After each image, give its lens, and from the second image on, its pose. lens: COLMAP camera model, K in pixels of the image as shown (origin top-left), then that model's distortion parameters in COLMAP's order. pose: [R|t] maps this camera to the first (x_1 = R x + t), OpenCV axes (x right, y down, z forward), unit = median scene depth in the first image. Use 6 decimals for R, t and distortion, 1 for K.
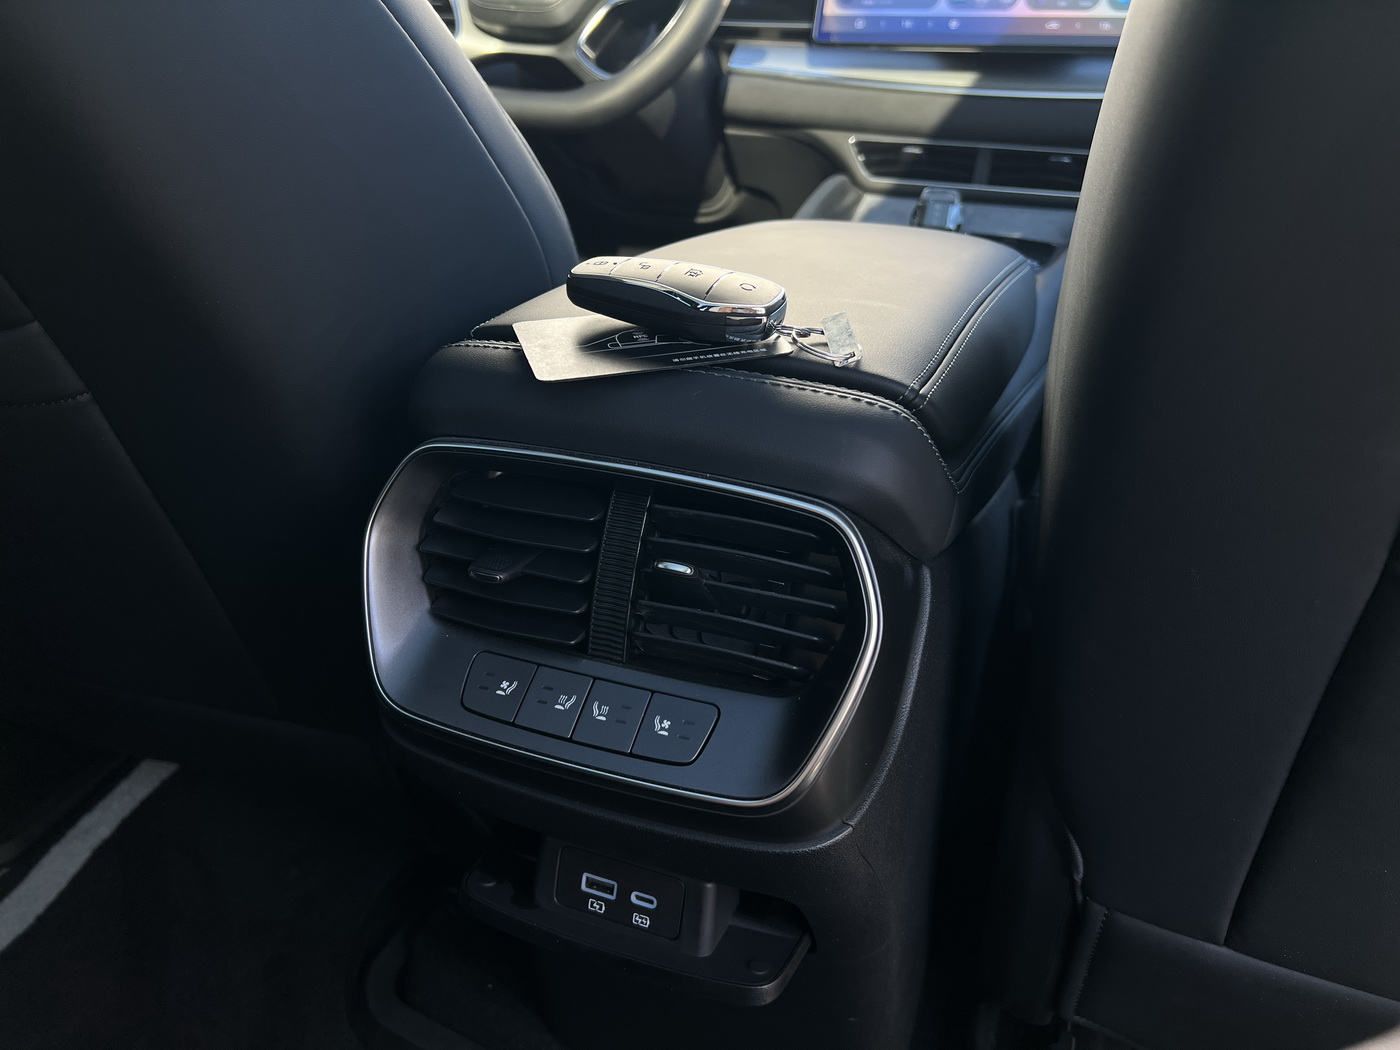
lens RADIAL K [[1062.1, 0, 700.0], [0, 1062.1, 525.0], [0, 0, 1]] dist [0.053897, -0.057344]
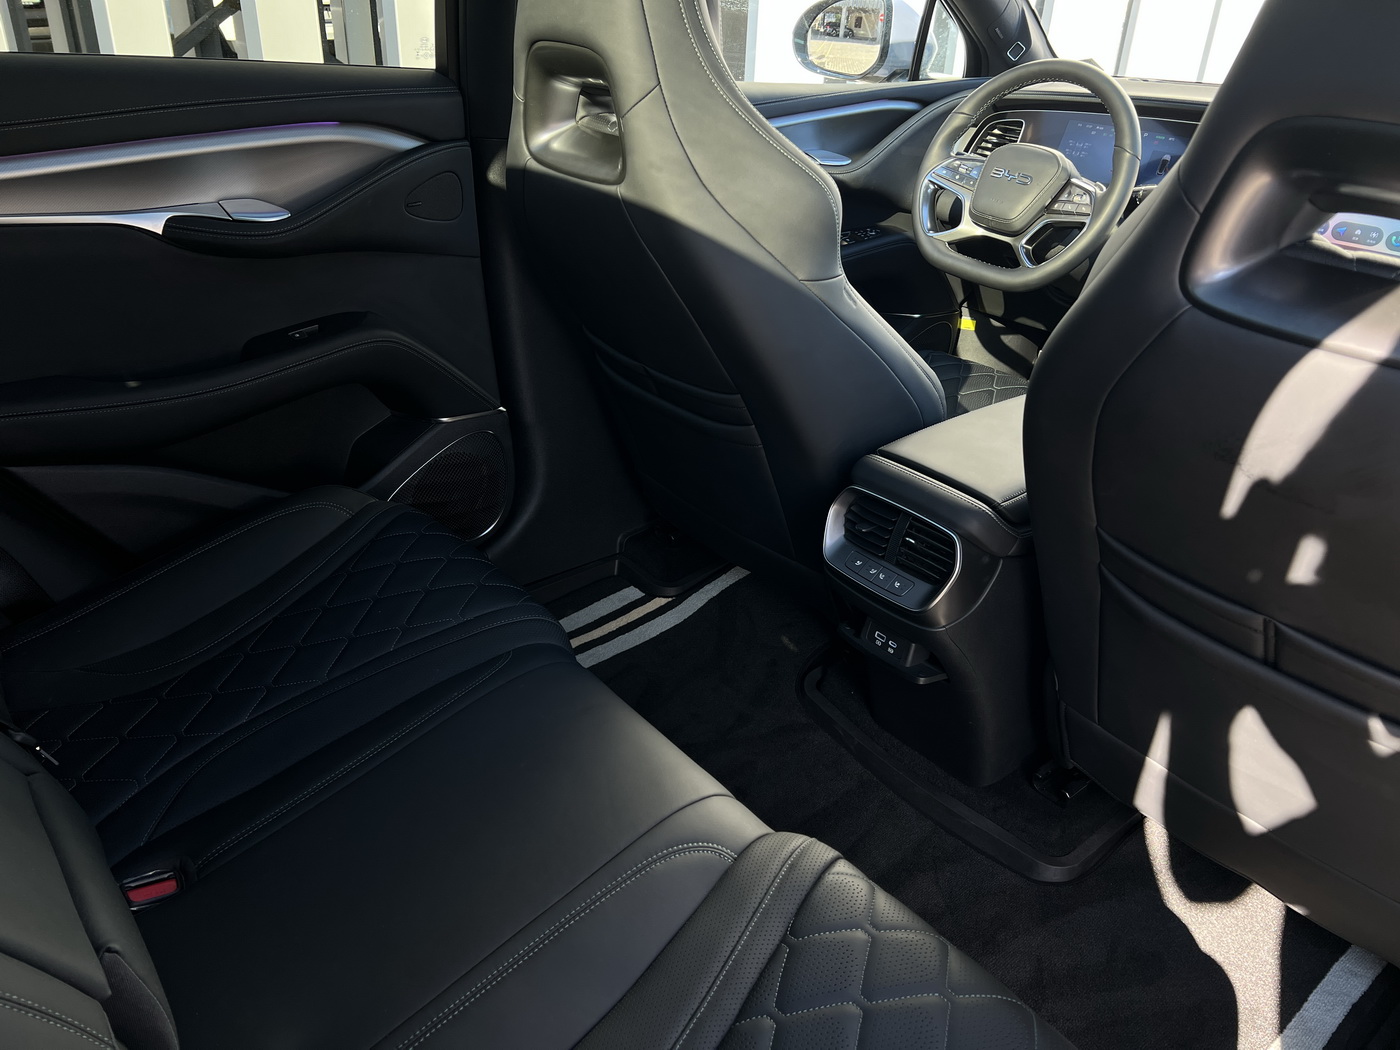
lens RADIAL K [[1062.1, 0, 700.0], [0, 1062.1, 525.0], [0, 0, 1]] dist [0.053897, -0.057344]
pose [[0.864479, 0.229593, -0.447172, 0.801234], [-0.191838, 0.972954, 0.128683, -0.279181], [0.464622, -0.025459, 0.885143, -2.052391]]
